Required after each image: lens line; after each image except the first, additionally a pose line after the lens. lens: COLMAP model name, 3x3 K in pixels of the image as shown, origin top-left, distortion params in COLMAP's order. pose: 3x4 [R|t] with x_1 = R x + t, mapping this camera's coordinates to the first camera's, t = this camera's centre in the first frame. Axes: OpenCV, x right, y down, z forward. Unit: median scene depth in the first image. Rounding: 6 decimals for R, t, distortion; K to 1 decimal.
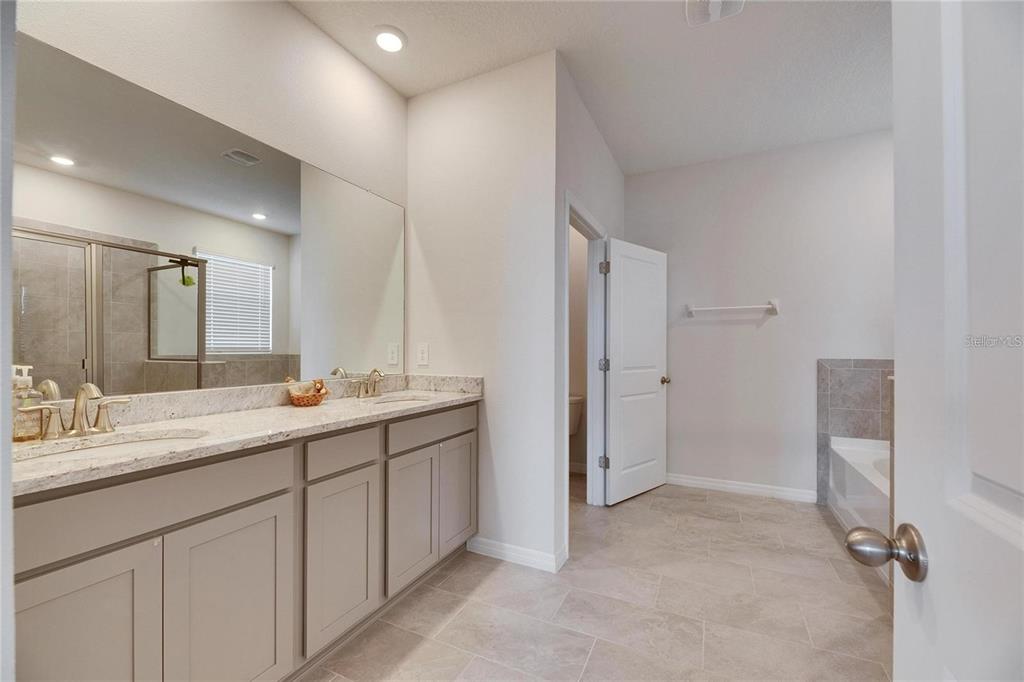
lens RADIAL K [[416.4, 0, 512.6], [0, 416.4, 347.3], [0, 0, 1]] dist [-0.001525, 0.000059]
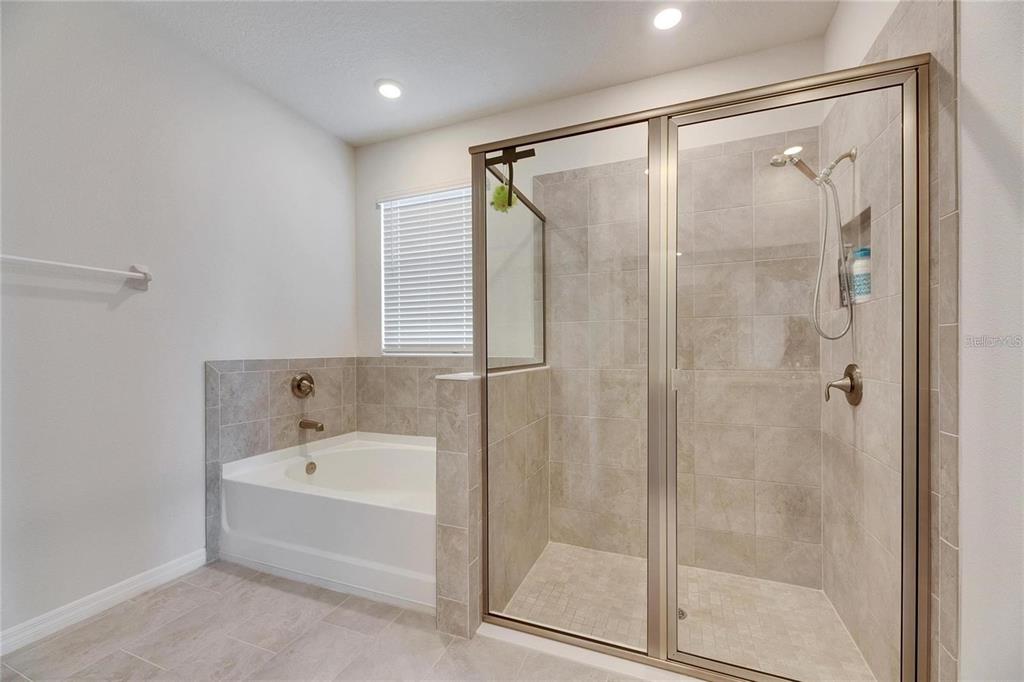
lens RADIAL K [[416.4, 0, 512.4], [0, 416.4, 351.1], [0, 0, 1]] dist [-0.001525, 0.000059]
pose [[-0.076280, -0.004642, 0.997076, -0.017387], [-0.004291, 0.999981, 0.004328, 0.006089], [-0.997077, -0.003949, -0.076298, 0.534924]]
